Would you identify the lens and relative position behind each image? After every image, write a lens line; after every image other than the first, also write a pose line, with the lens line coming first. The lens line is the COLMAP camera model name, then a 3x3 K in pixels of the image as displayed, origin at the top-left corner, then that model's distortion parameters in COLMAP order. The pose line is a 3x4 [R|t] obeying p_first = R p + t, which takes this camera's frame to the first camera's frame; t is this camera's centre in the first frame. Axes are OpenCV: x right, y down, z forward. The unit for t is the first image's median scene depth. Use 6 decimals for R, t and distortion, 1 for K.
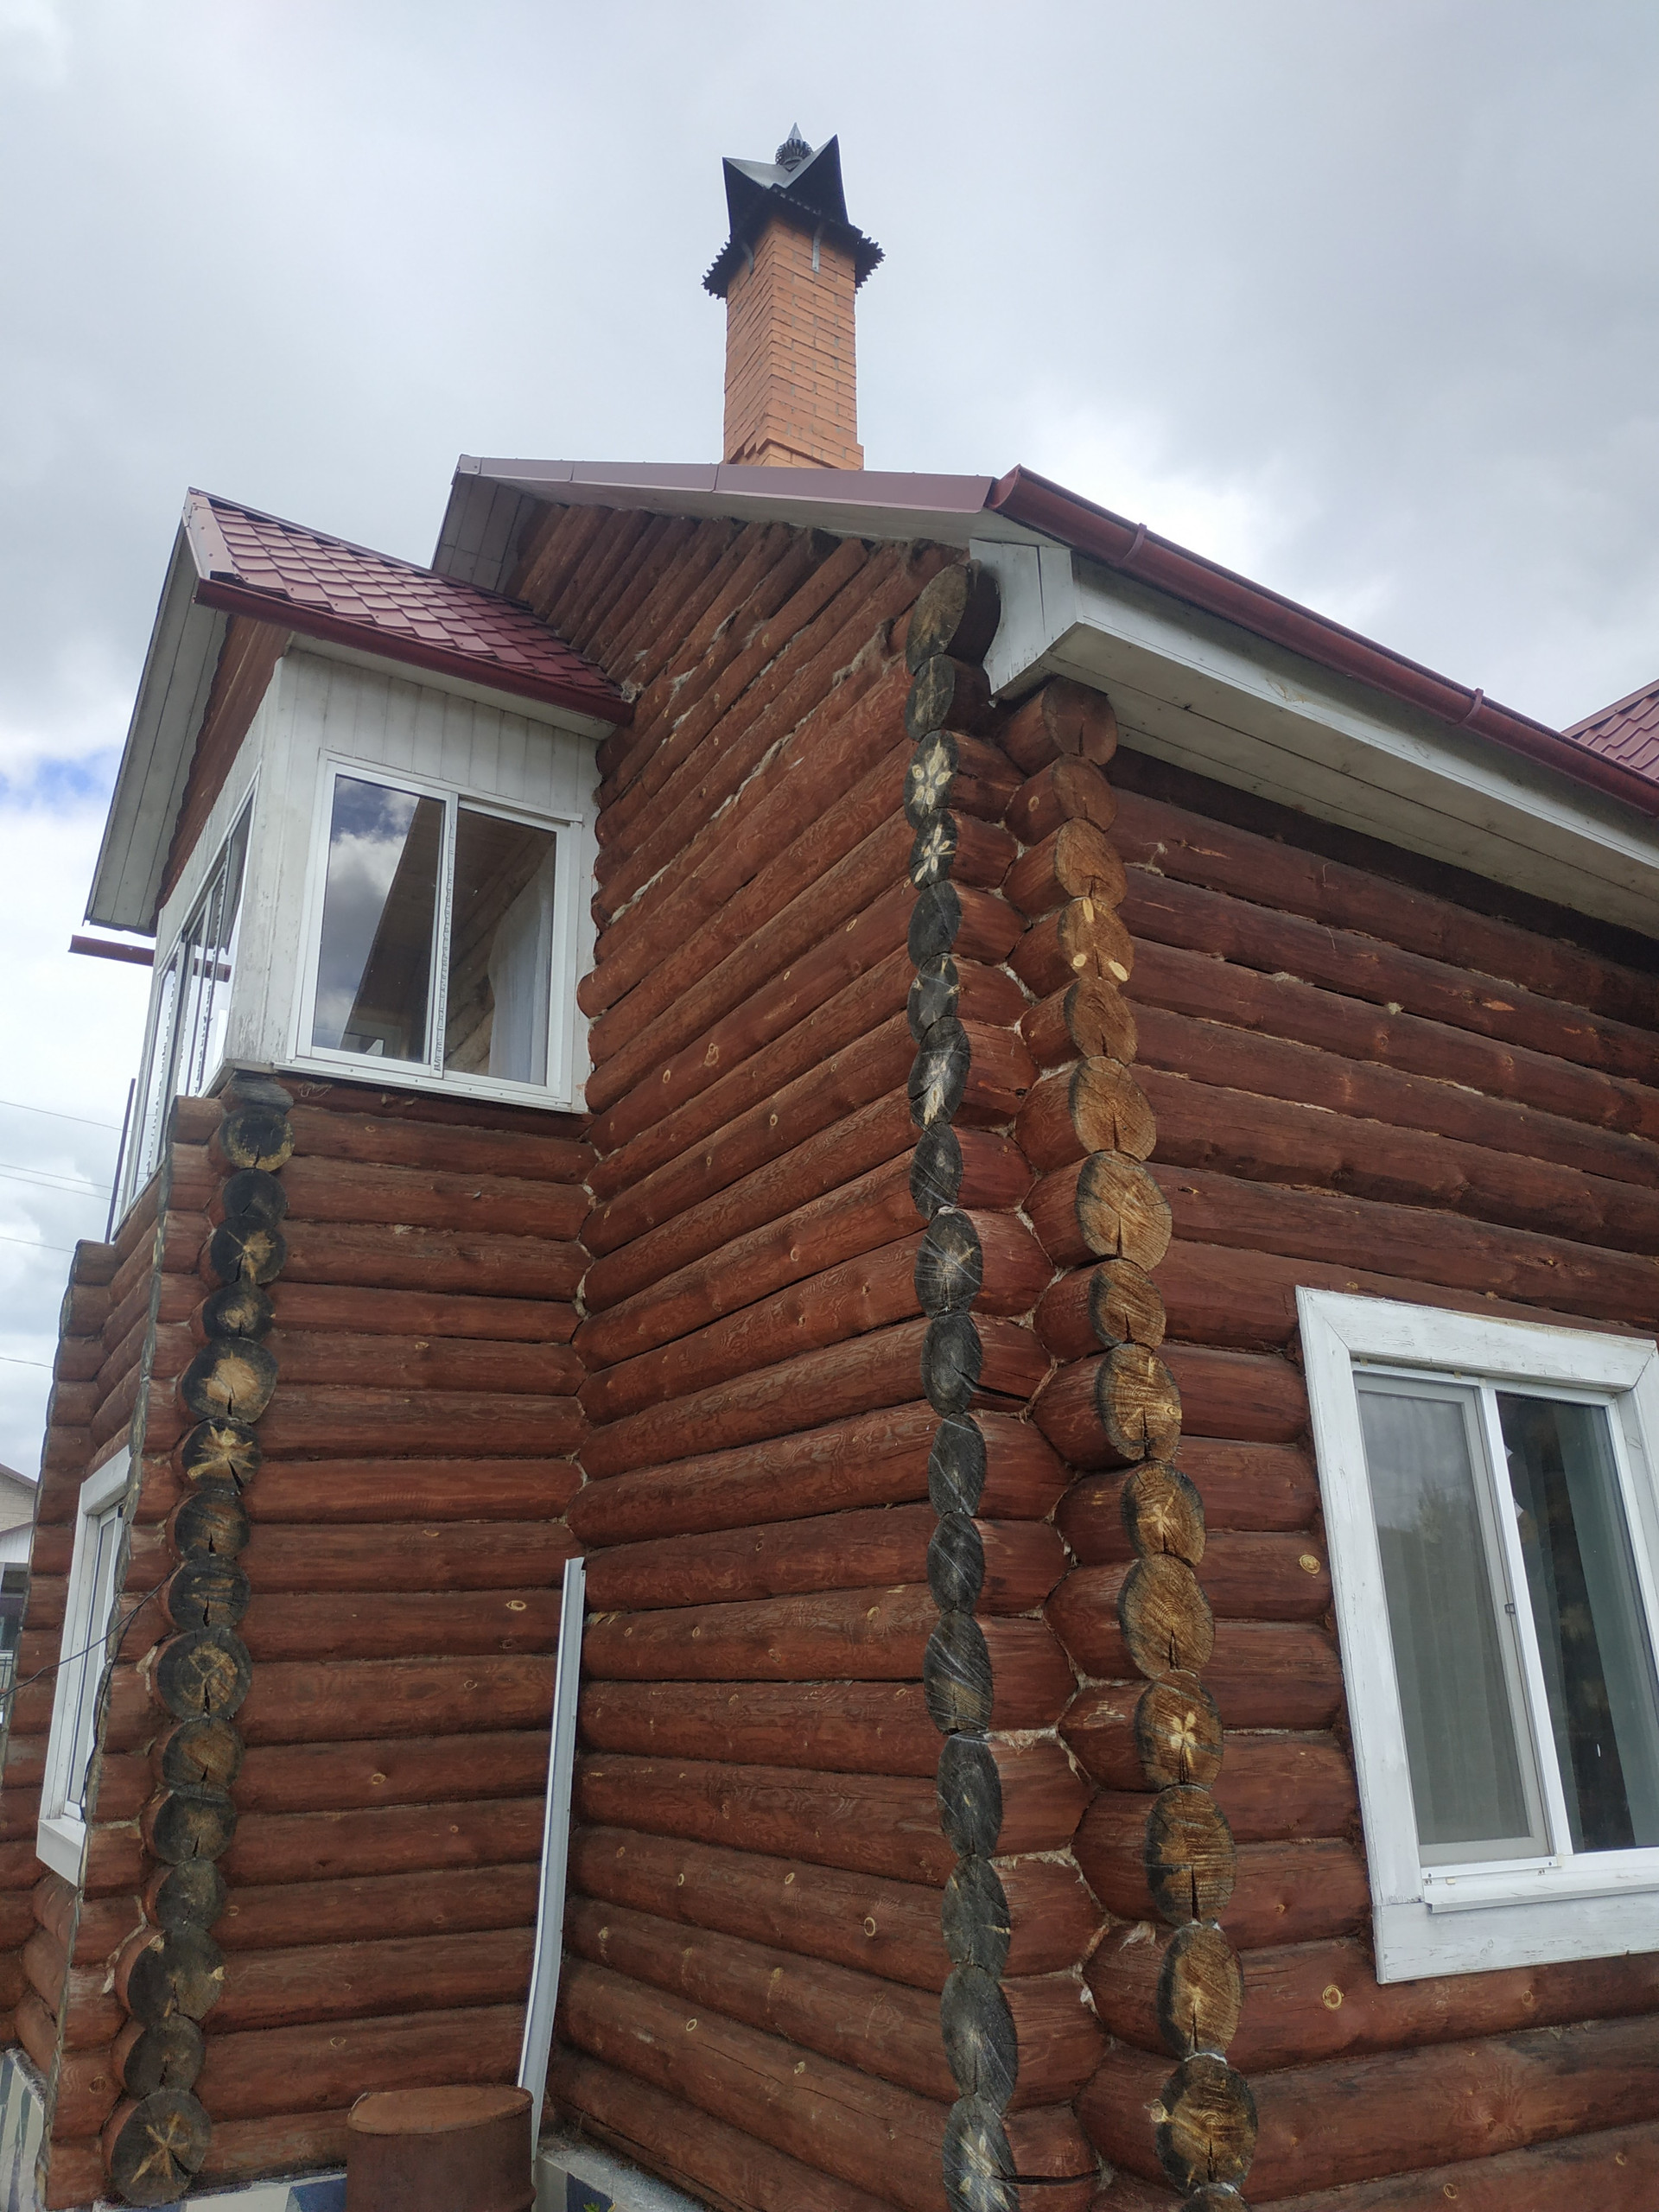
lens RADIAL K [[1543.6, 0, 796.2], [0, 1543.6, 1109.2], [0, 0, 1]] dist [0.121045, -0.314983]
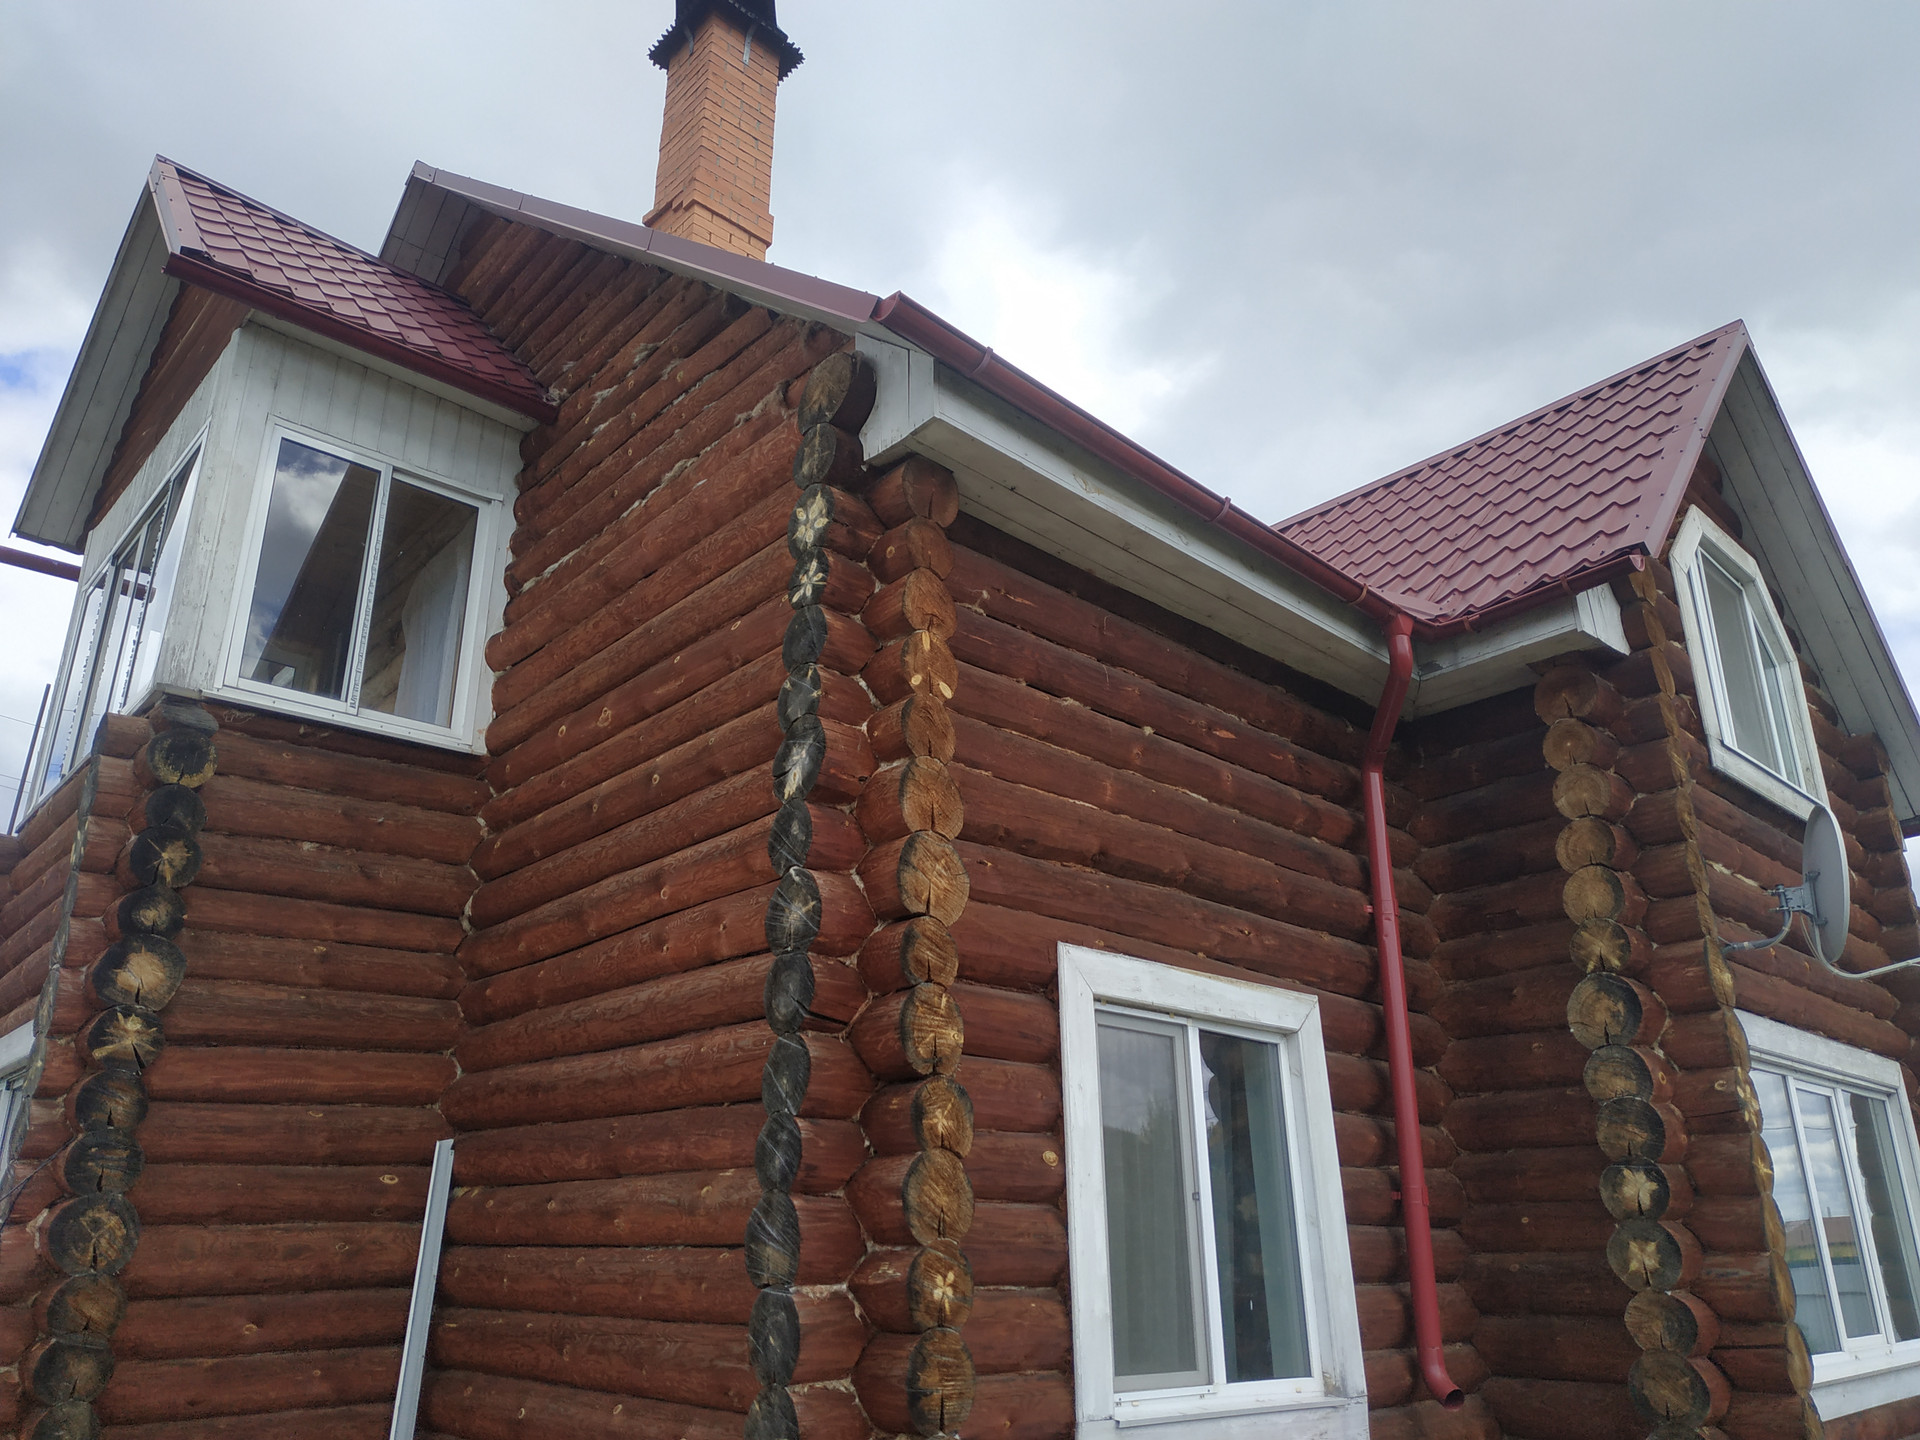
lens RADIAL K [[1390.7, 0, 935.9], [0, 1390.7, 733.2], [0, 0, 1]] dist [0.042818, -0.078752]
pose [[0.975793, 0.084110, 0.201877, -0.022907], [-0.082845, 0.996454, -0.014724, -0.029971], [-0.202399, -0.002357, 0.979300, -0.097239]]
